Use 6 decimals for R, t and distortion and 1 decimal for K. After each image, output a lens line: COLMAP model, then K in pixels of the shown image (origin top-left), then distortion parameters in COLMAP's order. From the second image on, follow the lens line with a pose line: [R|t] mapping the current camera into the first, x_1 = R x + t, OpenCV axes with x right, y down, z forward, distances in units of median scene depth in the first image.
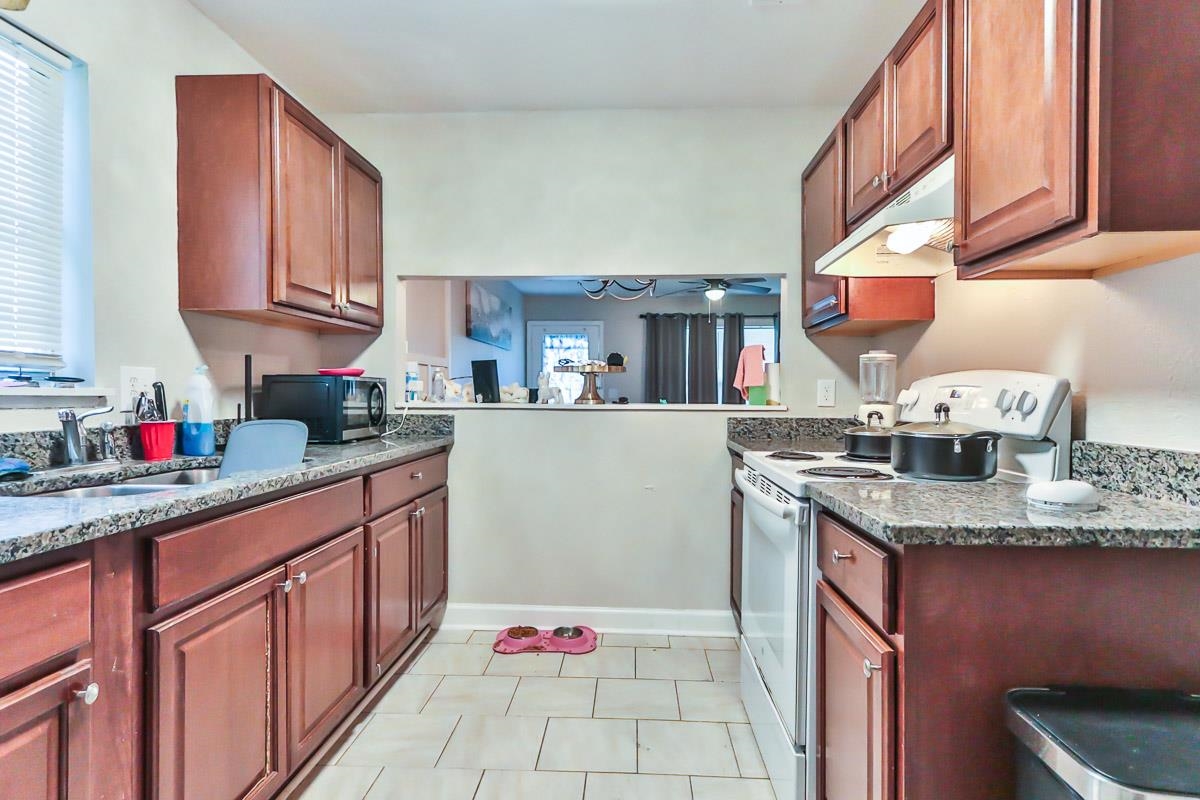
lens RADIAL K [[626.3, 0, 588.2], [0, 626.3, 404.4], [0, 0, 1]] dist [0.001114, -0.000005]
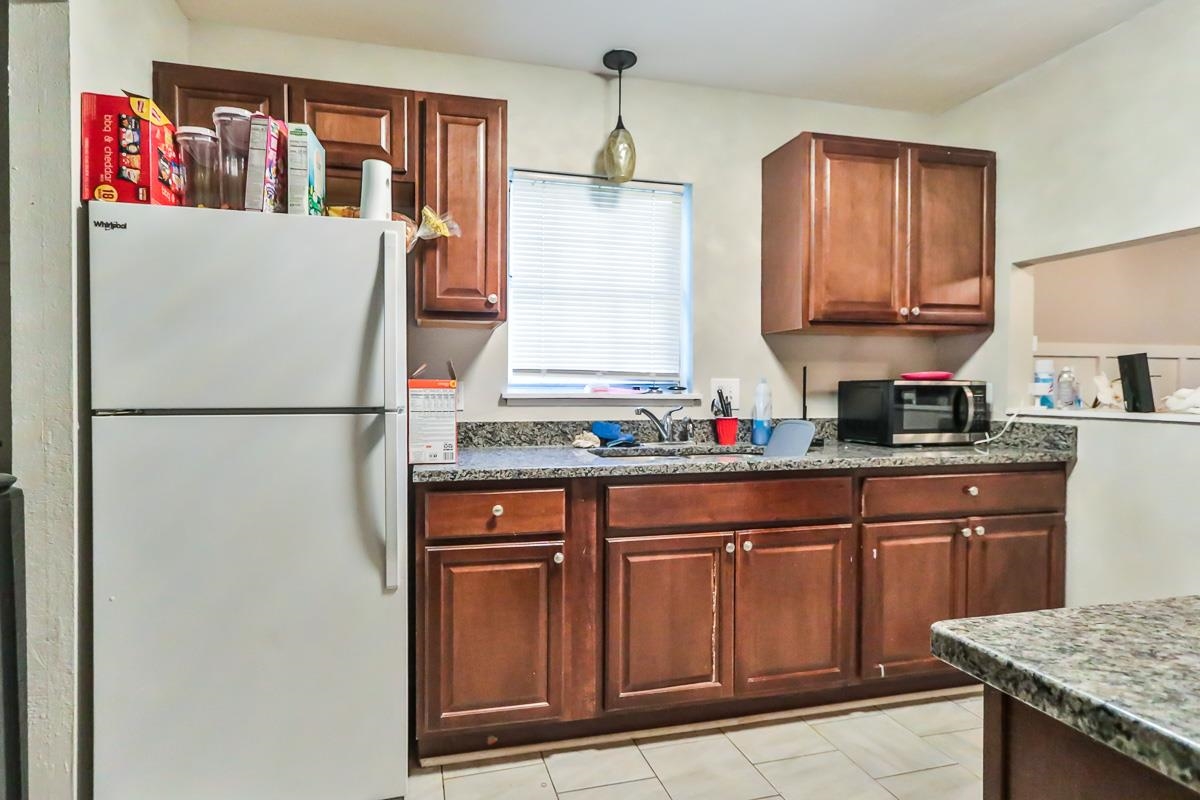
lens RADIAL K [[626.3, 0, 588.2], [0, 626.3, 404.4], [0, 0, 1]] dist [0.001114, -0.000005]
pose [[0.311592, 0.022500, -0.949950, 0.579073], [-0.017501, 0.999686, 0.017937, -0.022809], [0.950055, 0.011036, 0.311888, 0.274461]]
